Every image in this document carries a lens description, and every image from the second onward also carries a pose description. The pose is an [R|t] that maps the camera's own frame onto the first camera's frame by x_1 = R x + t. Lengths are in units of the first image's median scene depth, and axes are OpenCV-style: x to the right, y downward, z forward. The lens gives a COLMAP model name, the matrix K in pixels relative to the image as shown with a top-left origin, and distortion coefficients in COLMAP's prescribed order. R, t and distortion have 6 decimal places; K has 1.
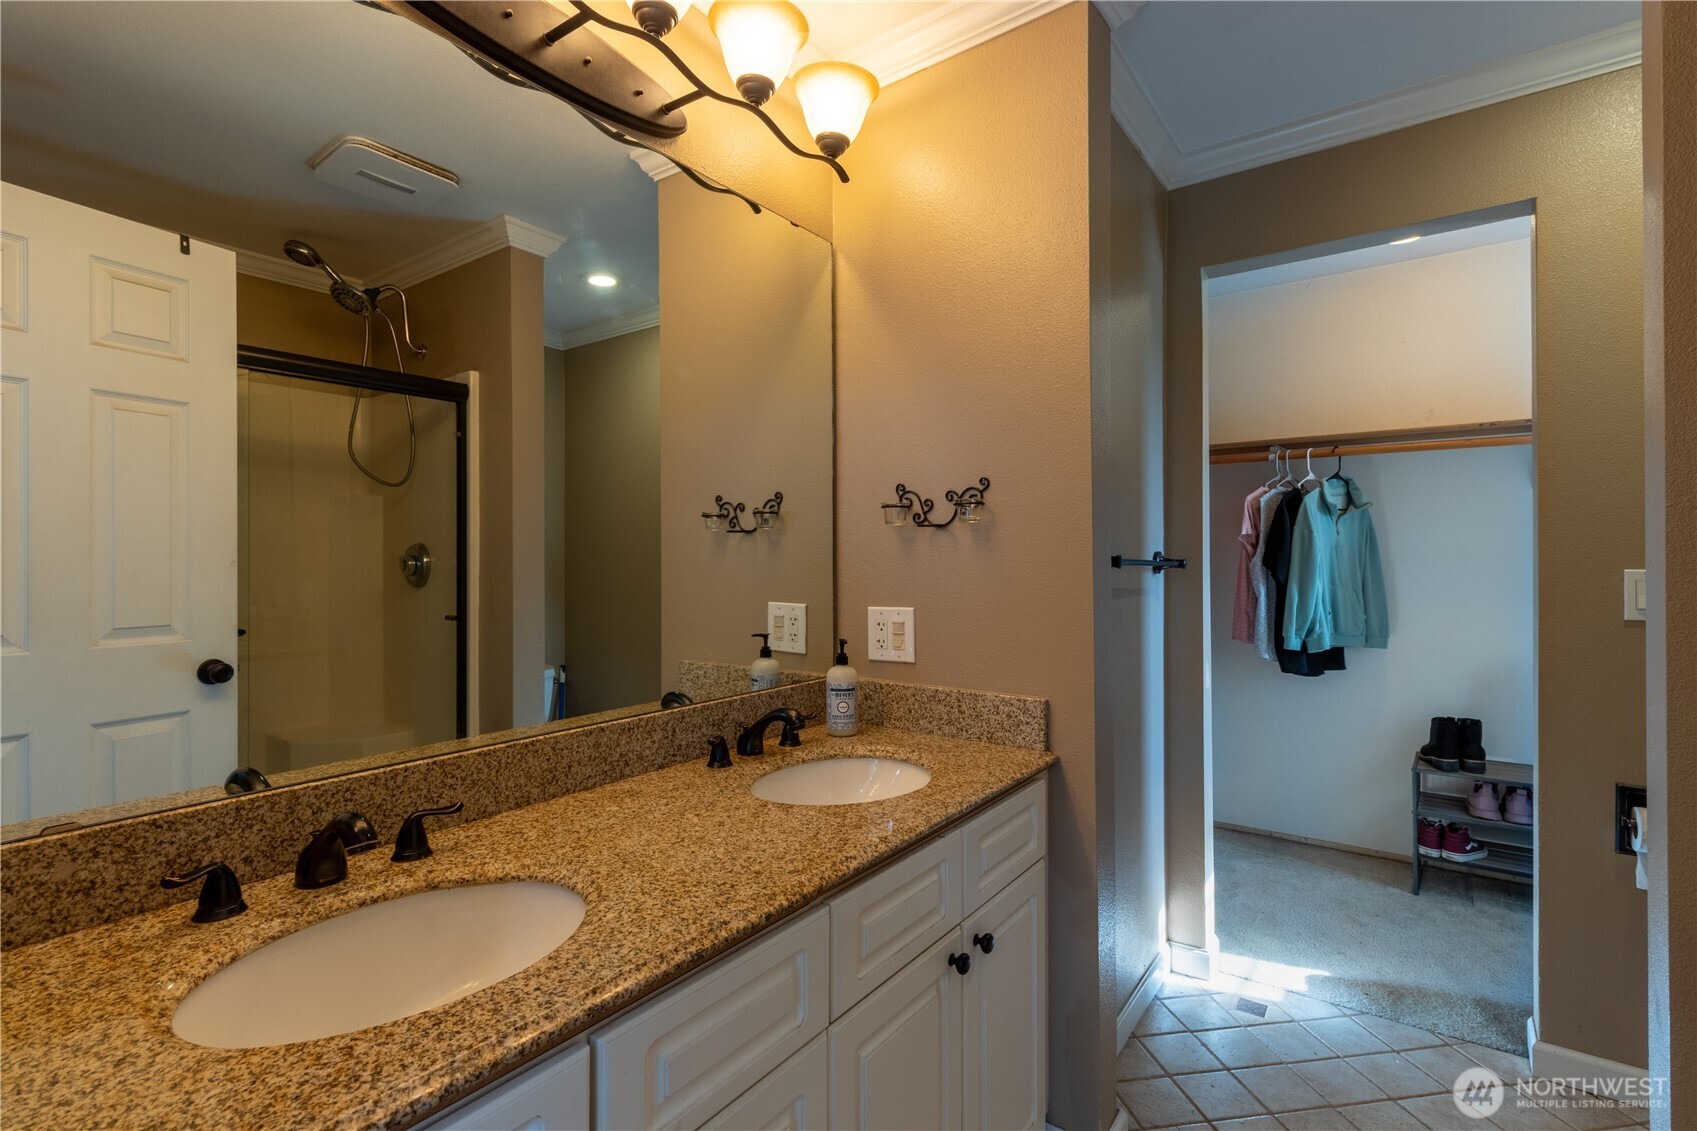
lens RADIAL K [[790.7, 0, 848.5], [0, 790.7, 565.5], [0, 0, 1]] dist [0.001324, 0.000154]
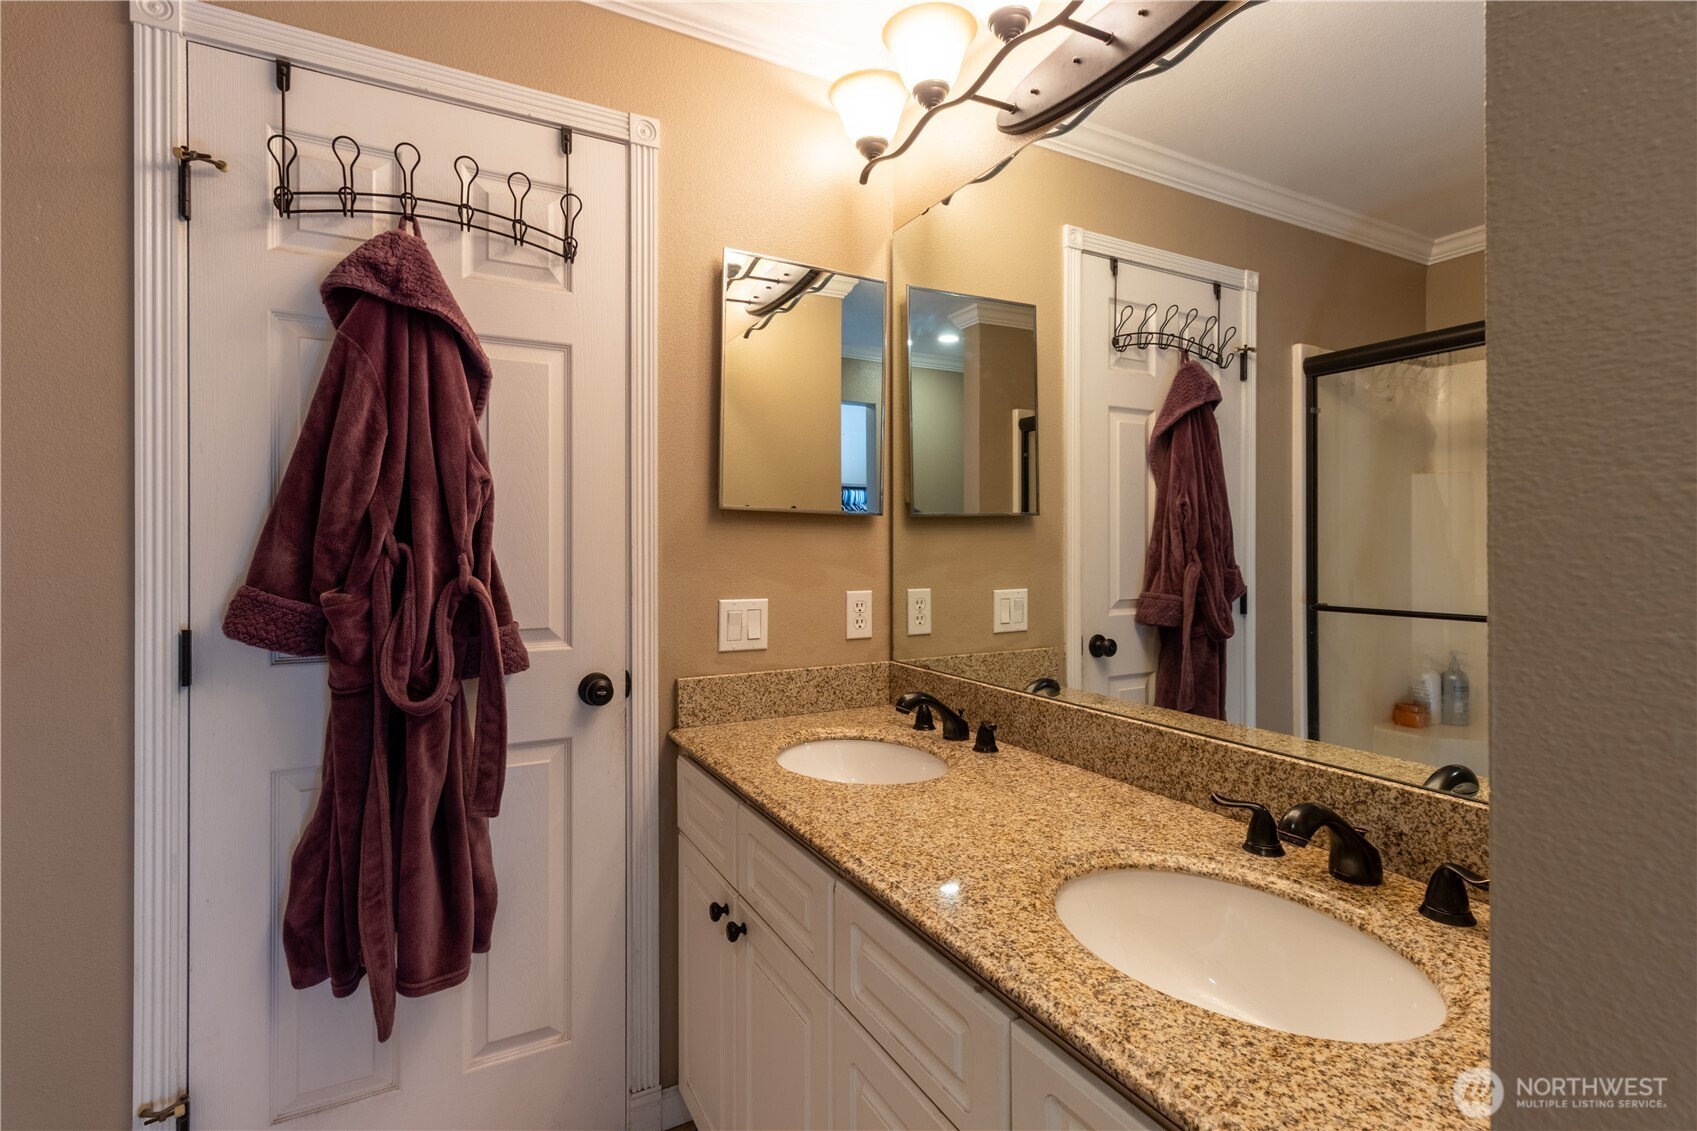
lens RADIAL K [[790.7, 0, 848.5], [0, 790.7, 565.5], [0, 0, 1]] dist [0.001324, 0.000154]
pose [[-0.439462, 0.024692, -0.897922, 0.726746], [0.000655, 0.999631, 0.027168, -0.010726], [0.898261, 0.011351, -0.439316, 1.193514]]
